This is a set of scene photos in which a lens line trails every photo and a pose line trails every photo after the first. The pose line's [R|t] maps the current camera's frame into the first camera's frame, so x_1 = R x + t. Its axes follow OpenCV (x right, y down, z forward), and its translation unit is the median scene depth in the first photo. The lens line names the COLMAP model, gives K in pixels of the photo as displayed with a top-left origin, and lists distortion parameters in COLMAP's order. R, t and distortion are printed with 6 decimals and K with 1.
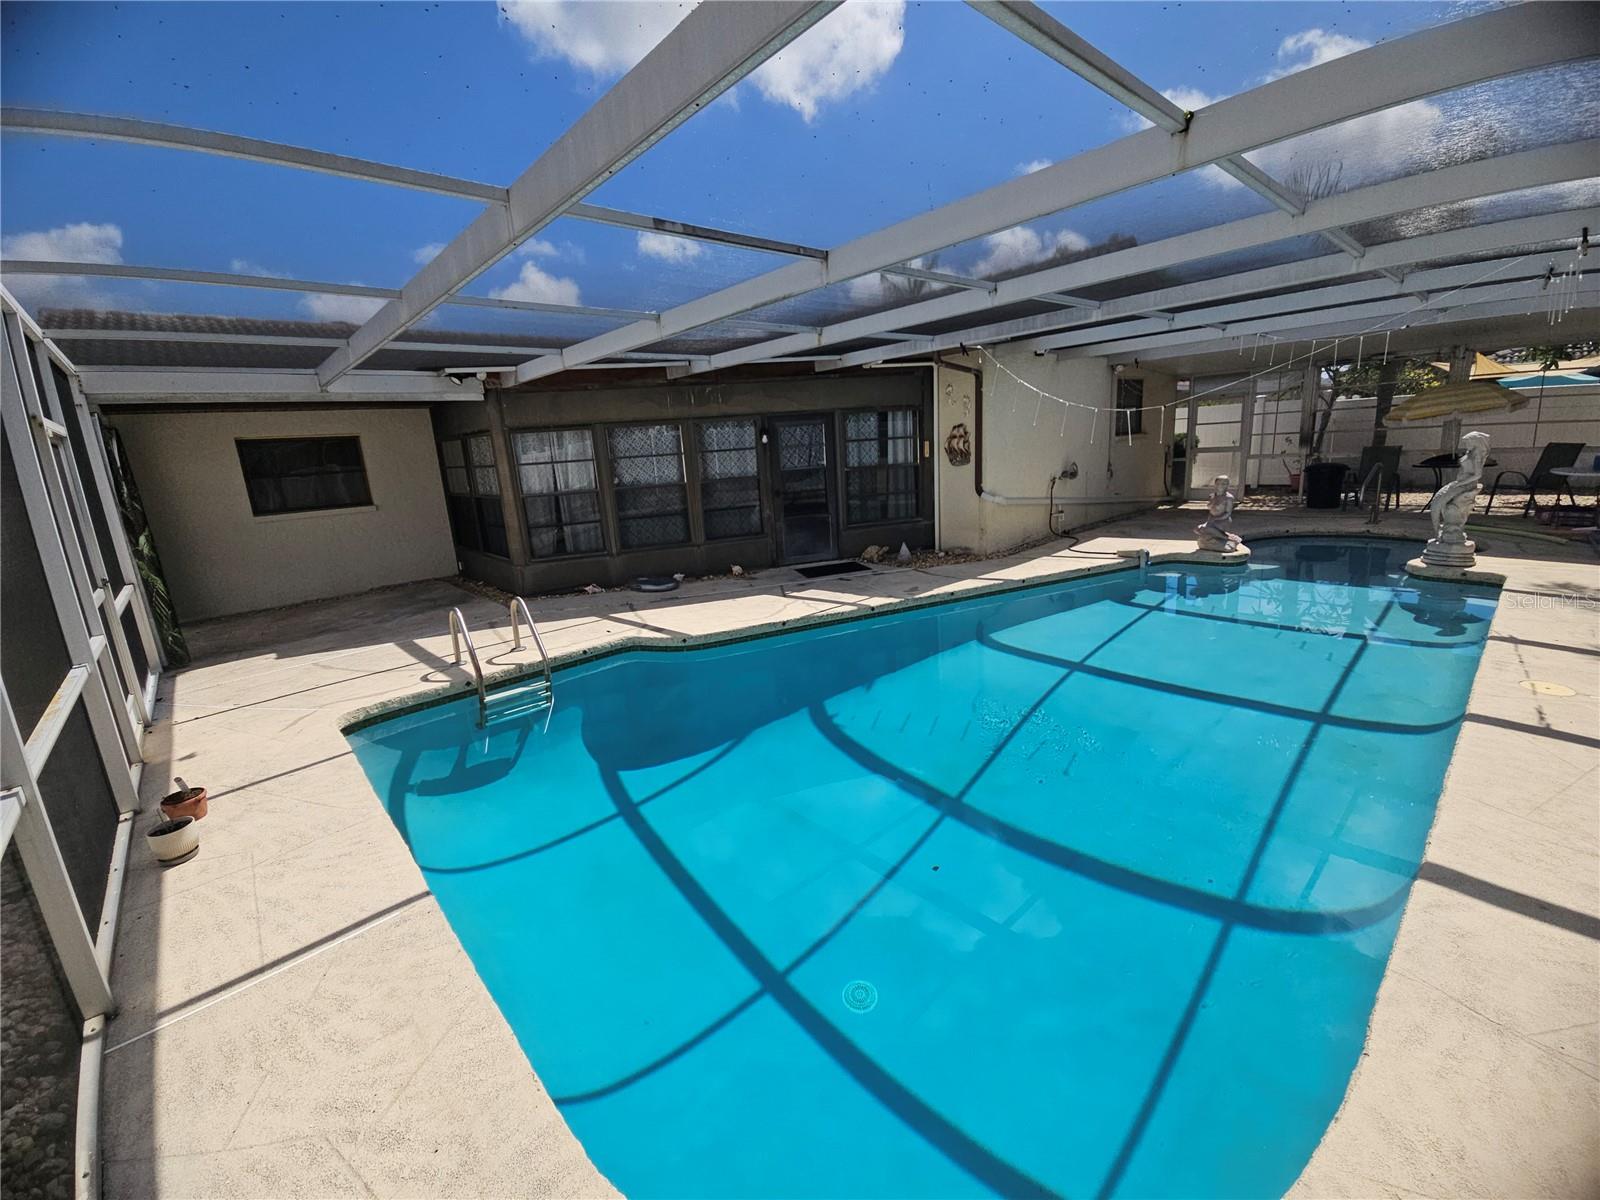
lens RADIAL K [[647.6, 0, 800.0], [0, 647.6, 600.0], [0, 0, 1]] dist [-0.000757, -0.000082]
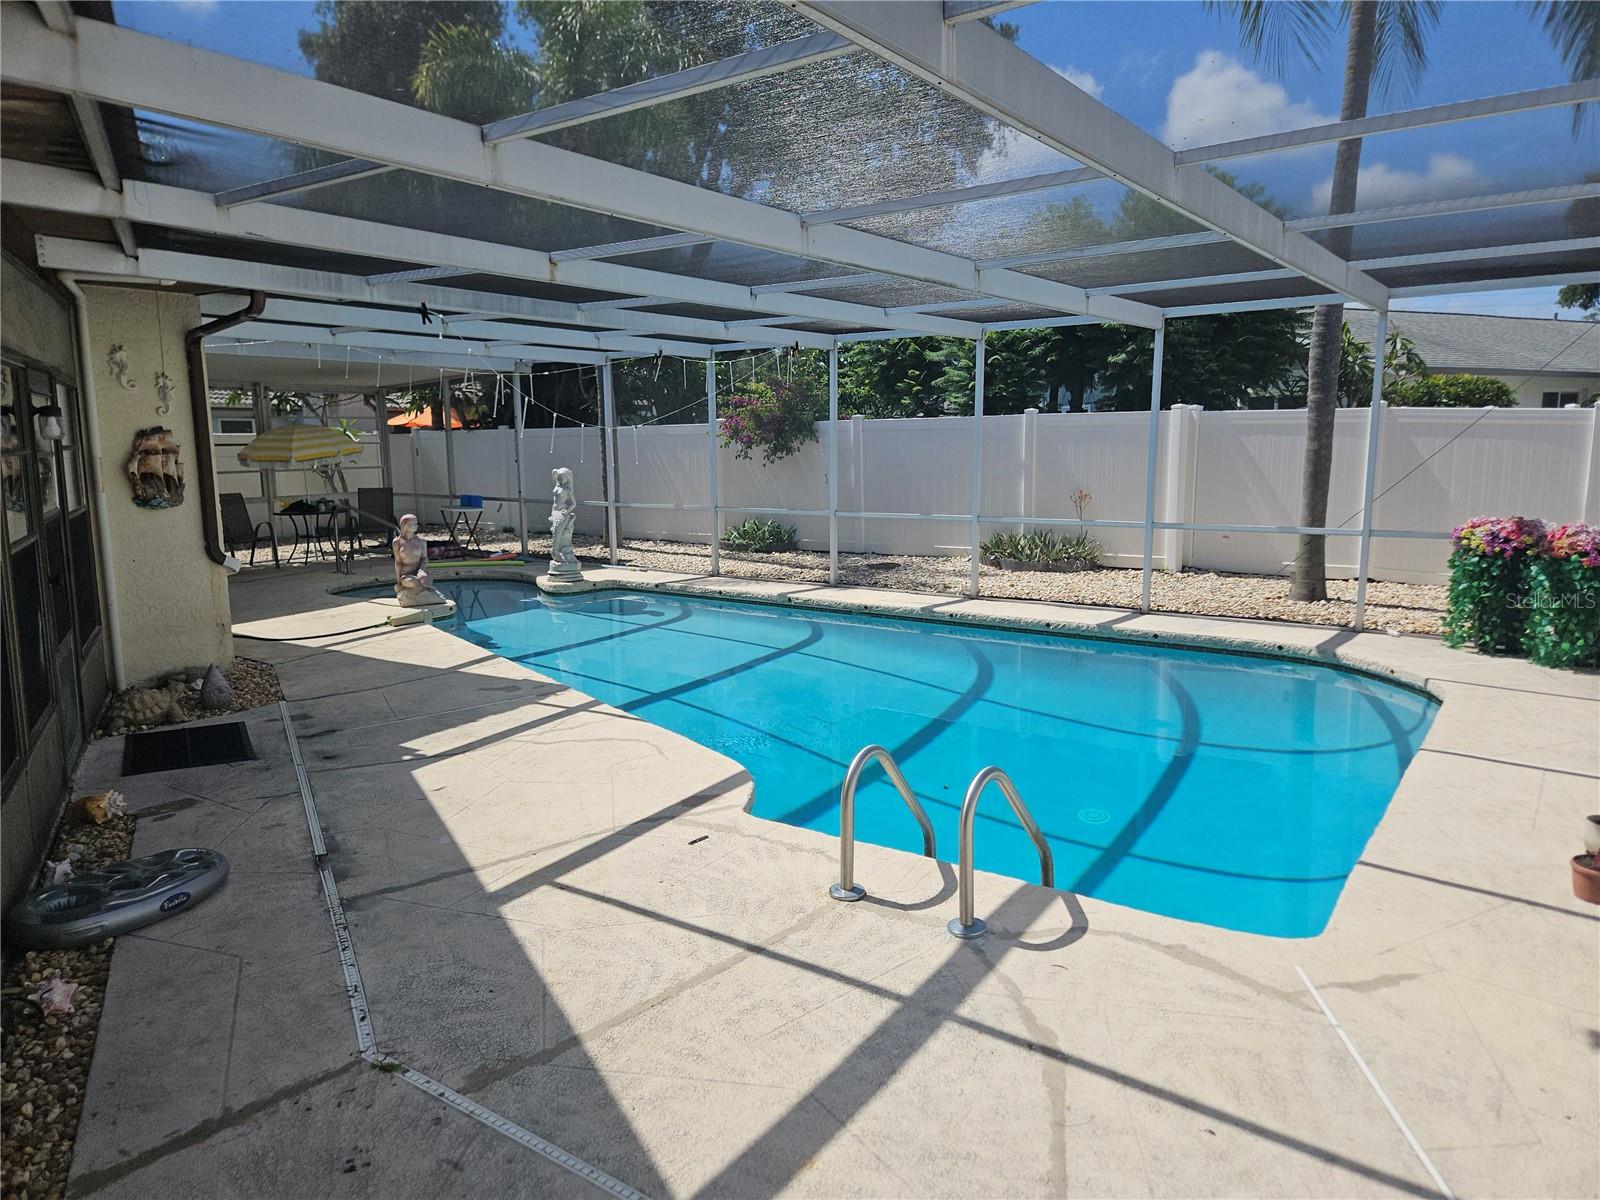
lens RADIAL K [[1065.0, 0, 800.0], [0, 1065.0, 600.0], [0, 0, 1]] dist [0.003188, 0.001583]
pose [[-0.198210, -0.084370, 0.976522, -1.168823], [0.257852, 0.956707, 0.134995, -0.213752], [-0.945635, 0.278555, -0.167874, 1.197932]]
